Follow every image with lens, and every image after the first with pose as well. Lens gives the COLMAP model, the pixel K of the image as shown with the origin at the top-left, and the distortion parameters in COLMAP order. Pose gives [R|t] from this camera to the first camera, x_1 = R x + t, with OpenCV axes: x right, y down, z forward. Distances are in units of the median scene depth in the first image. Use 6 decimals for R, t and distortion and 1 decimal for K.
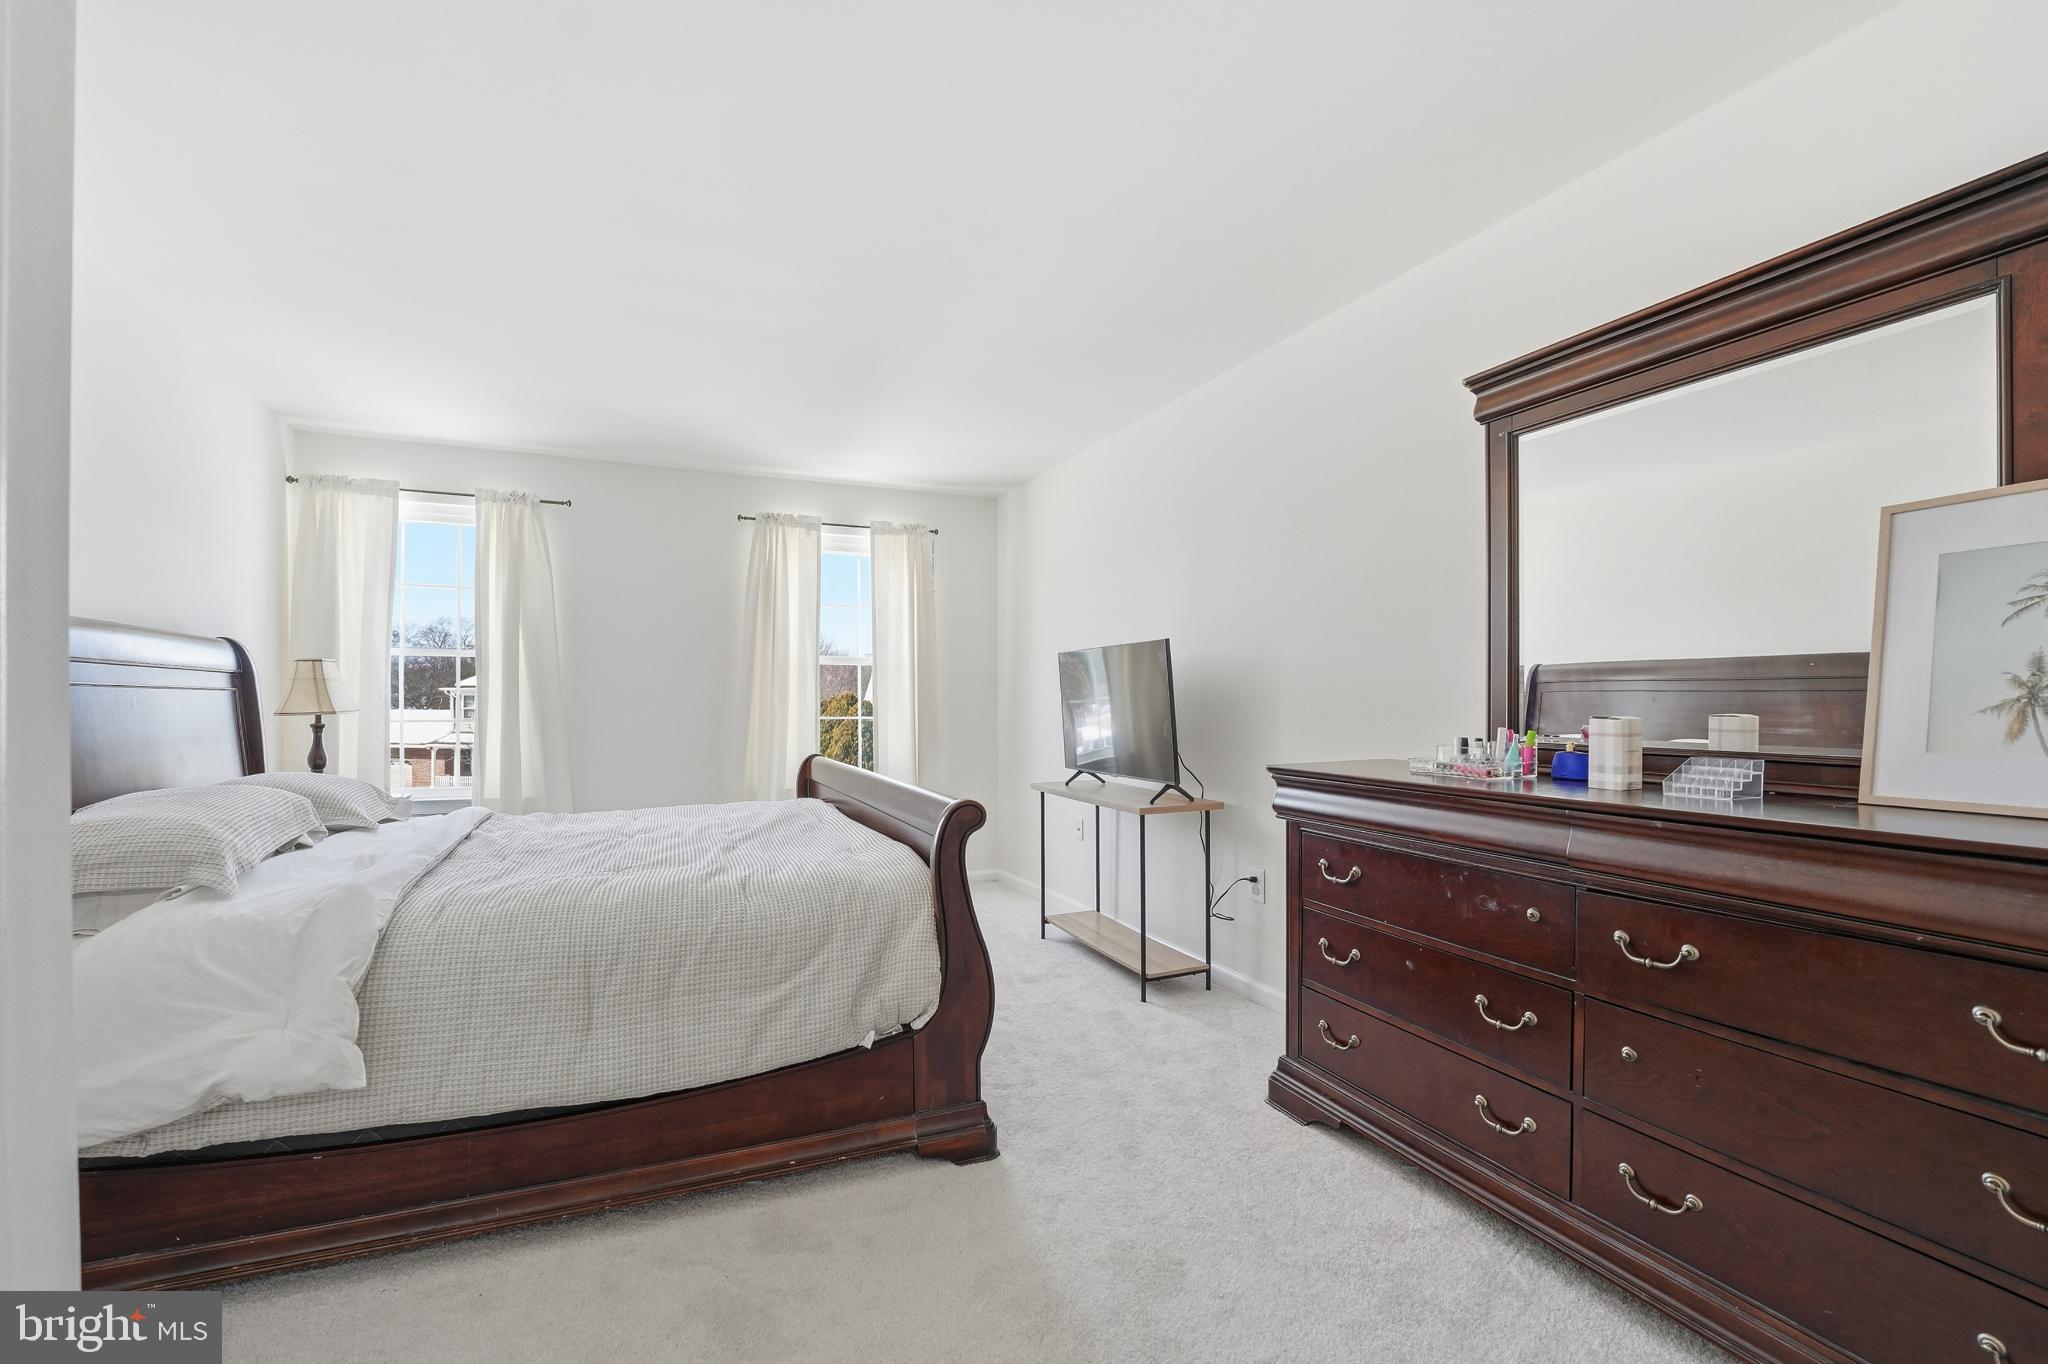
lens RADIAL K [[892.5, 0, 1015.4], [0, 892.5, 691.5], [0, 0, 1]] dist [-0.026133, 0.000474]
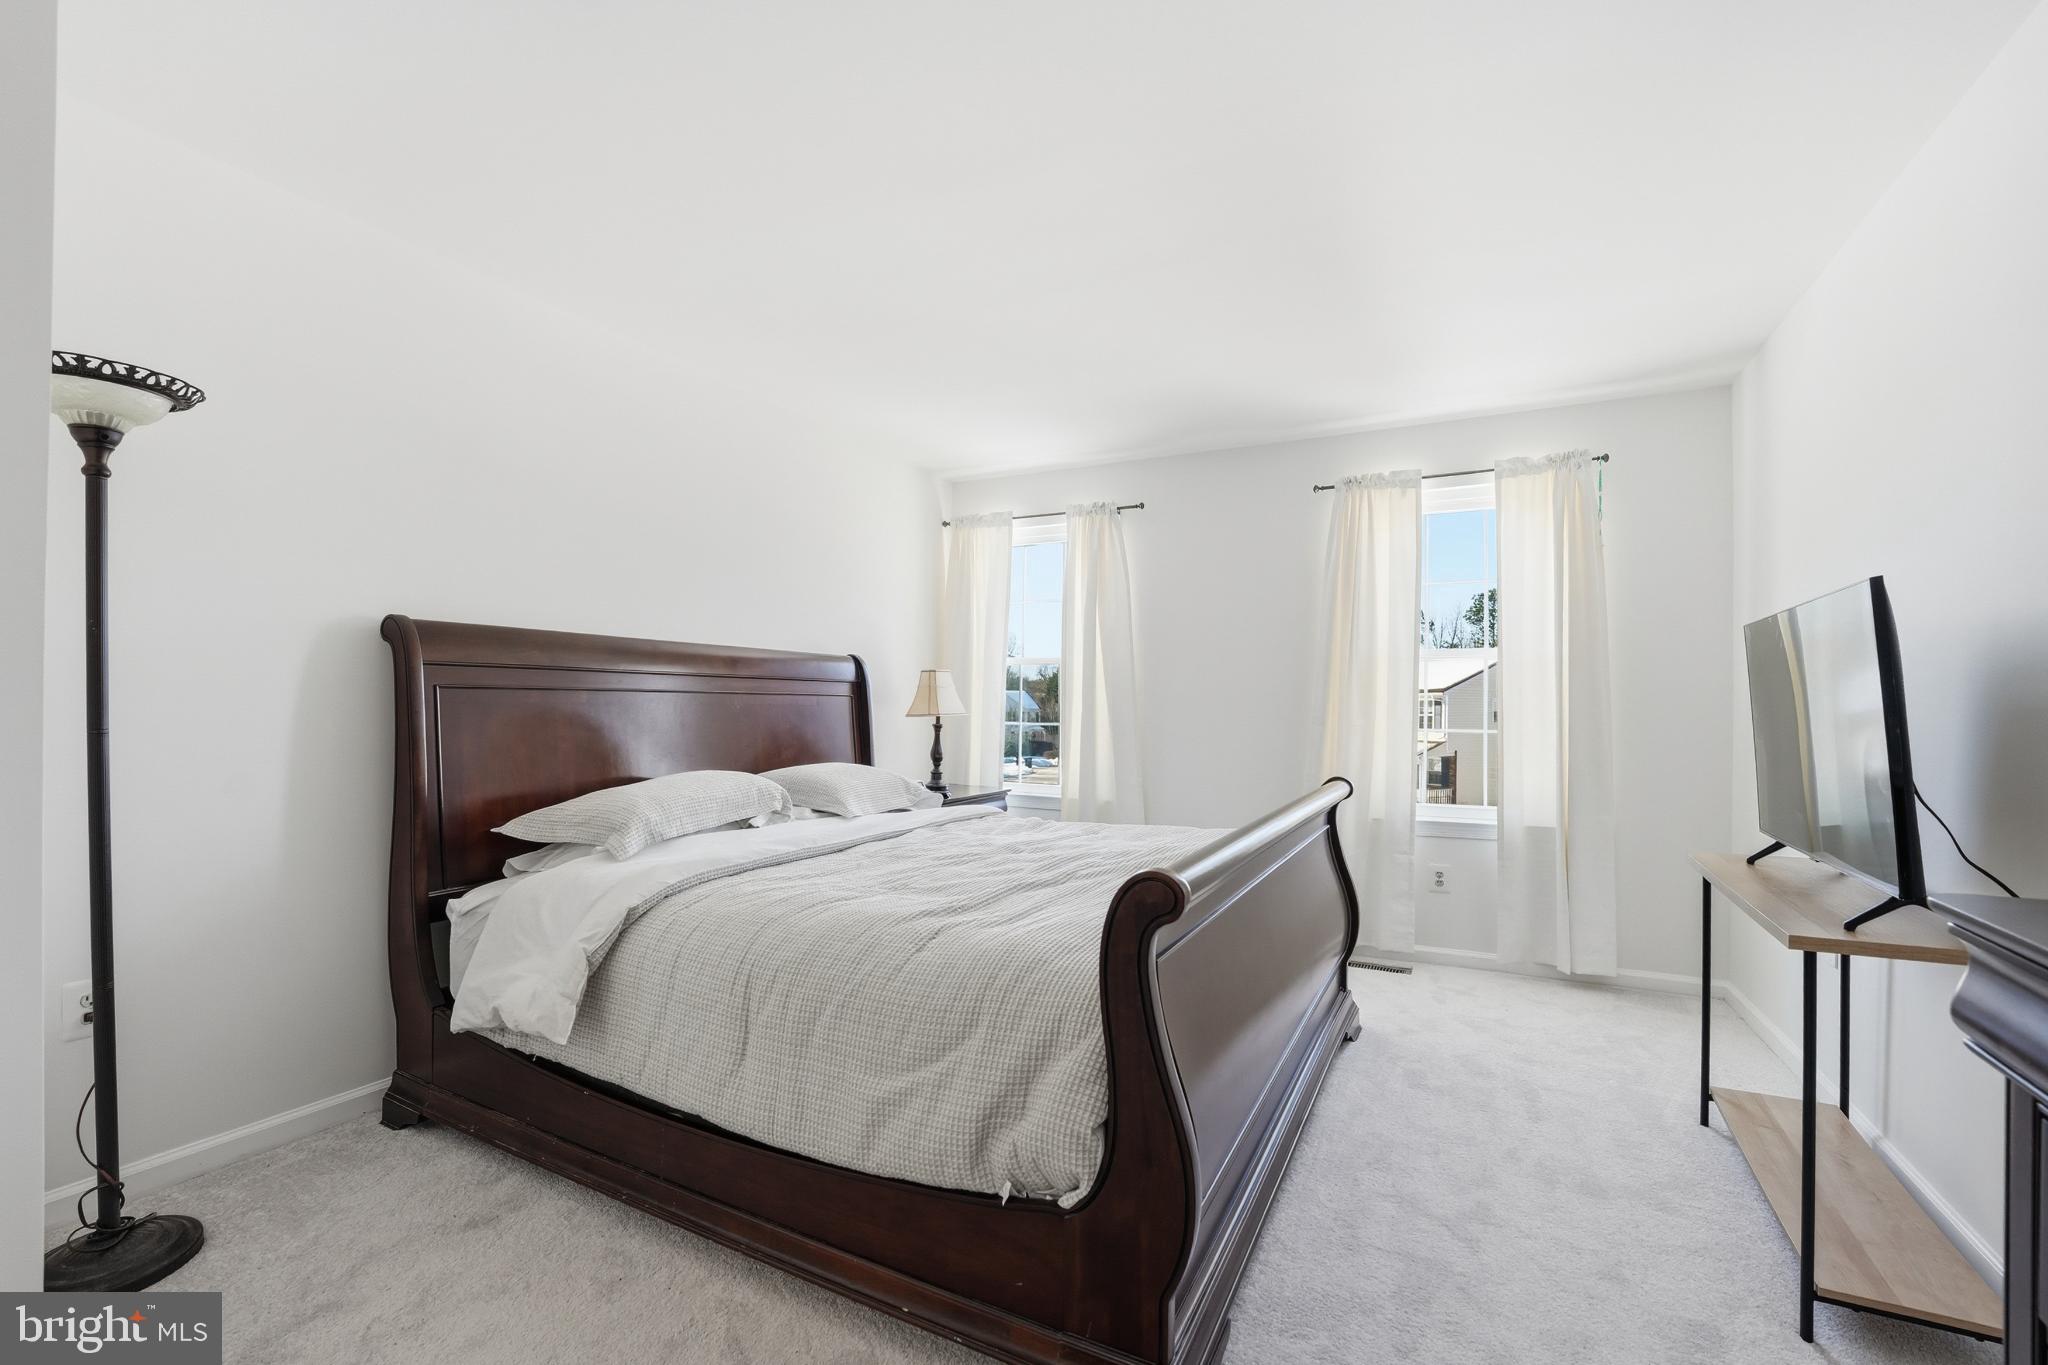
lens RADIAL K [[892.5, 0, 1016.8], [0, 892.5, 694.6], [0, 0, 1]] dist [-0.026133, 0.000474]
pose [[0.609067, -0.004068, -0.793108, 0.218607], [0.002297, 0.999992, -0.003365, 0.000896], [0.793115, 0.000228, 0.609071, 0.320065]]
